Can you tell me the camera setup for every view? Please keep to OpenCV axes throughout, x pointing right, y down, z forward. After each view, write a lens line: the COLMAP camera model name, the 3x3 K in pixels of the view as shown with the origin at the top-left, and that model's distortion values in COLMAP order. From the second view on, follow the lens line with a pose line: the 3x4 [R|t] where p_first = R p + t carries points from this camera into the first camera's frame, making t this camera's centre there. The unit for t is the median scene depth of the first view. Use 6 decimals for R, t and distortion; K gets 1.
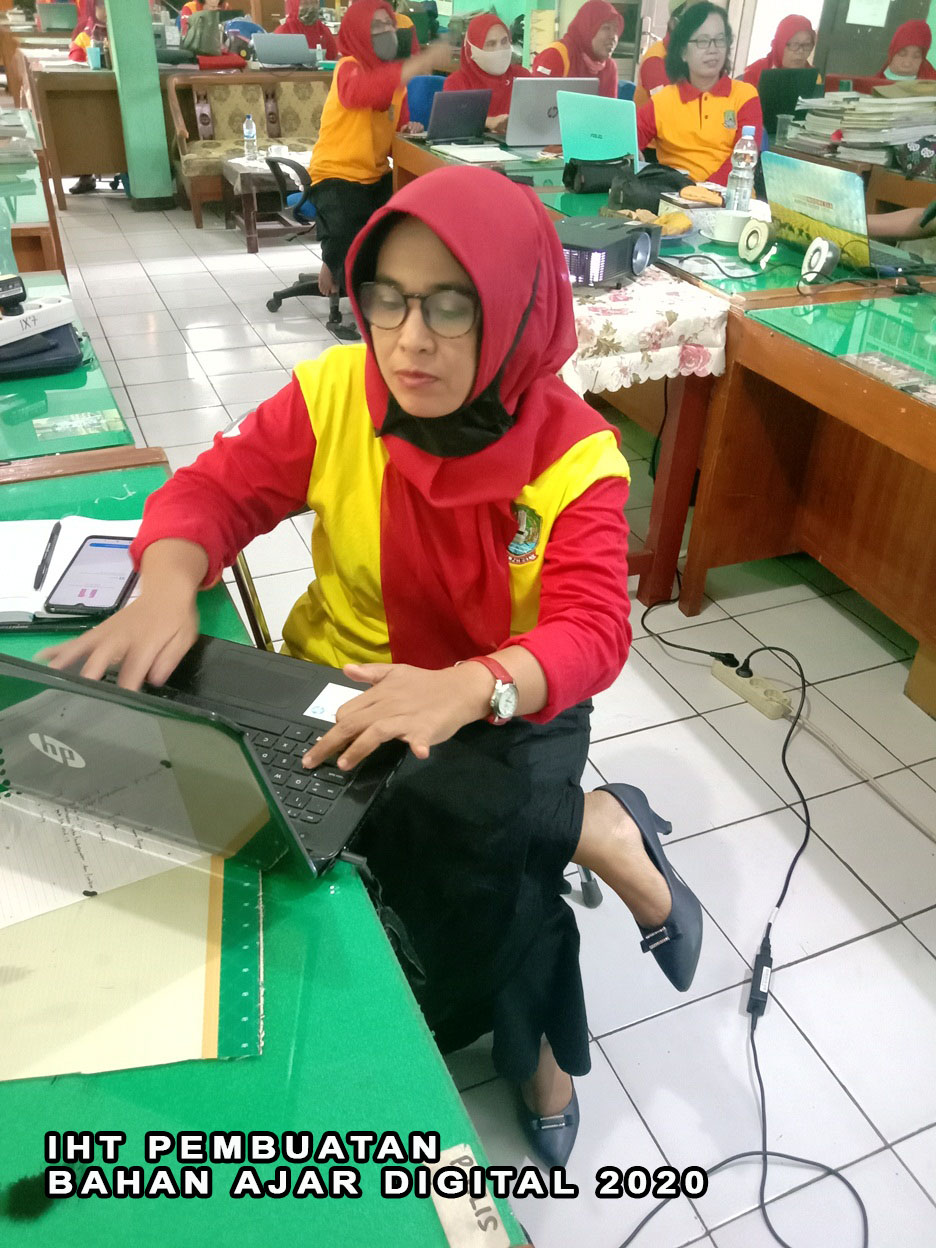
lens RADIAL K [[1004.6, 0, 468.0], [0, 1004.6, 624.0], [0, 0, 1]] dist [0.080371, -0.152215]
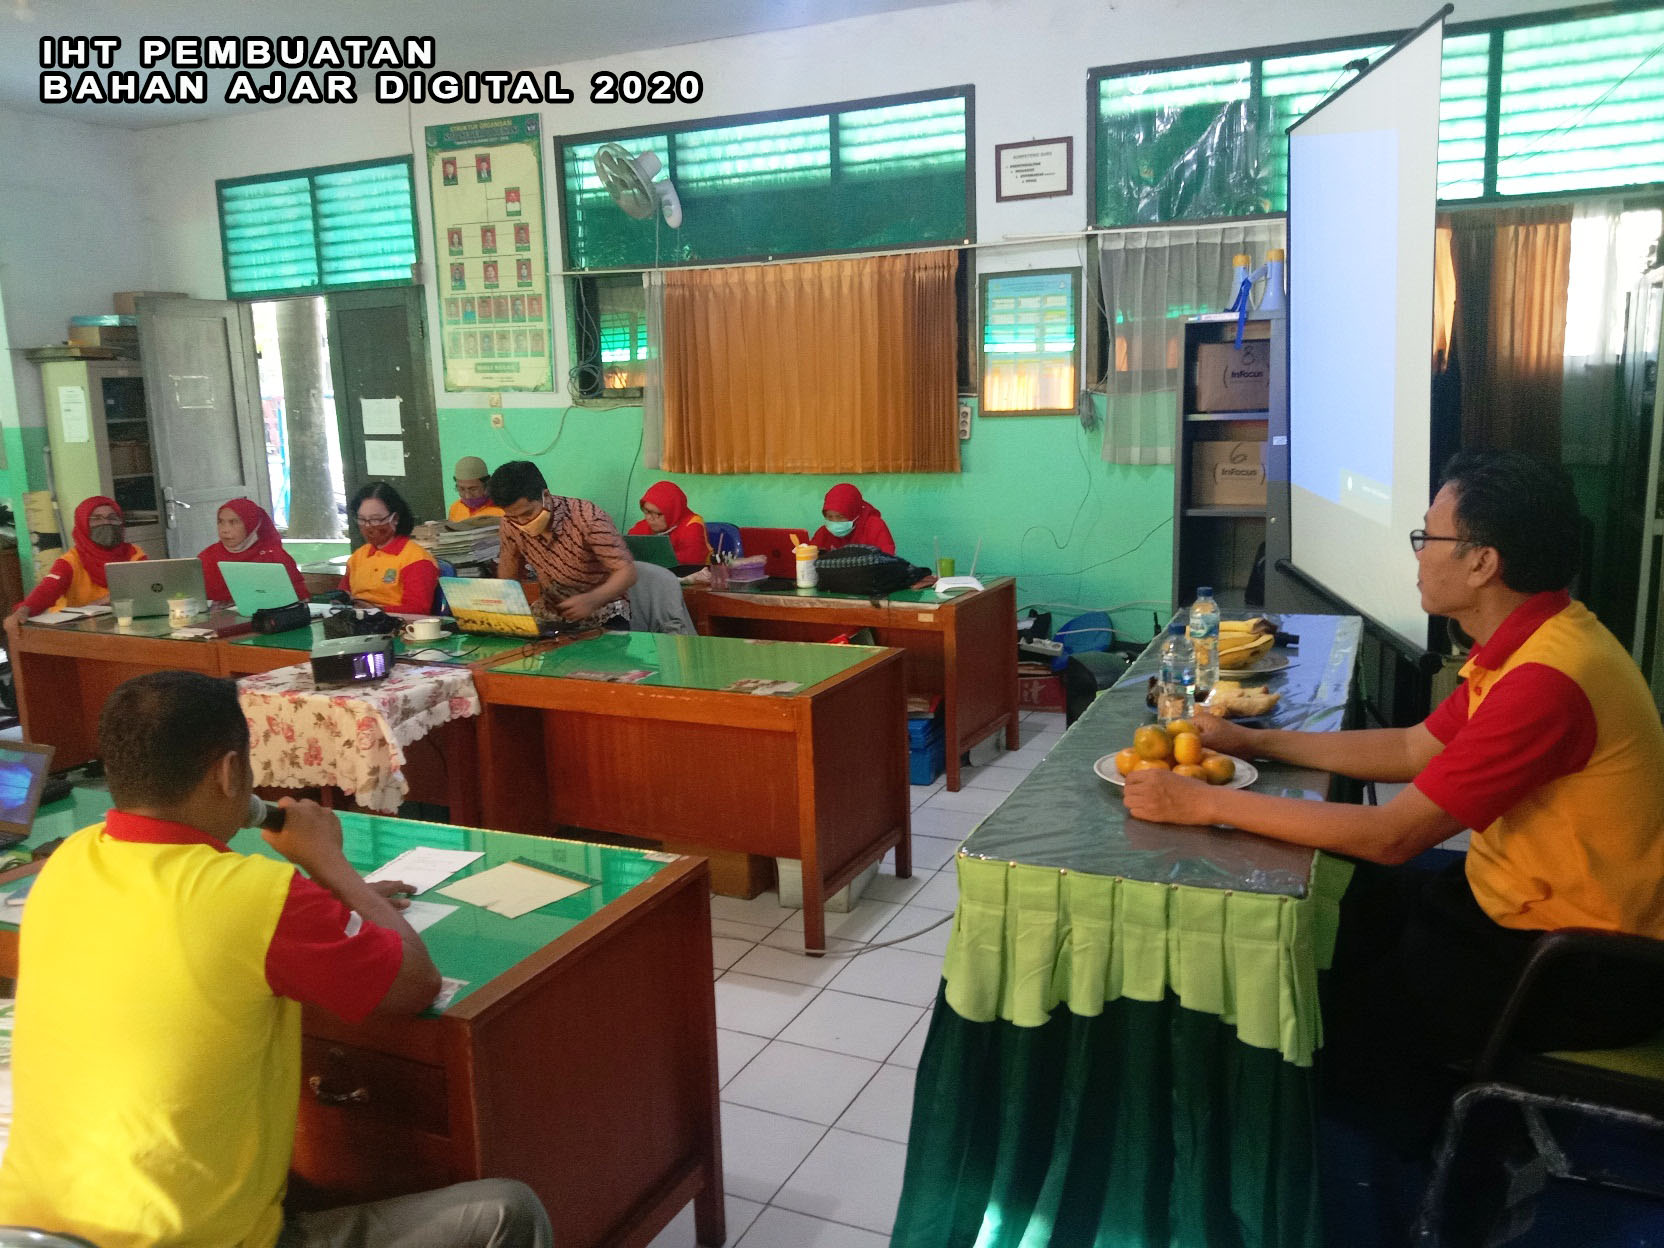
lens RADIAL K [[1339.4, 0, 829.9], [0, 1339.4, 620.9], [0, 0, 1]] dist [0.080371, -0.152215]
pose [[0.750626, -0.169401, 0.638642, -0.585905], [0.406525, 0.880375, -0.244287, 0.313428], [-0.520862, 0.442993, 0.729699, -0.732502]]
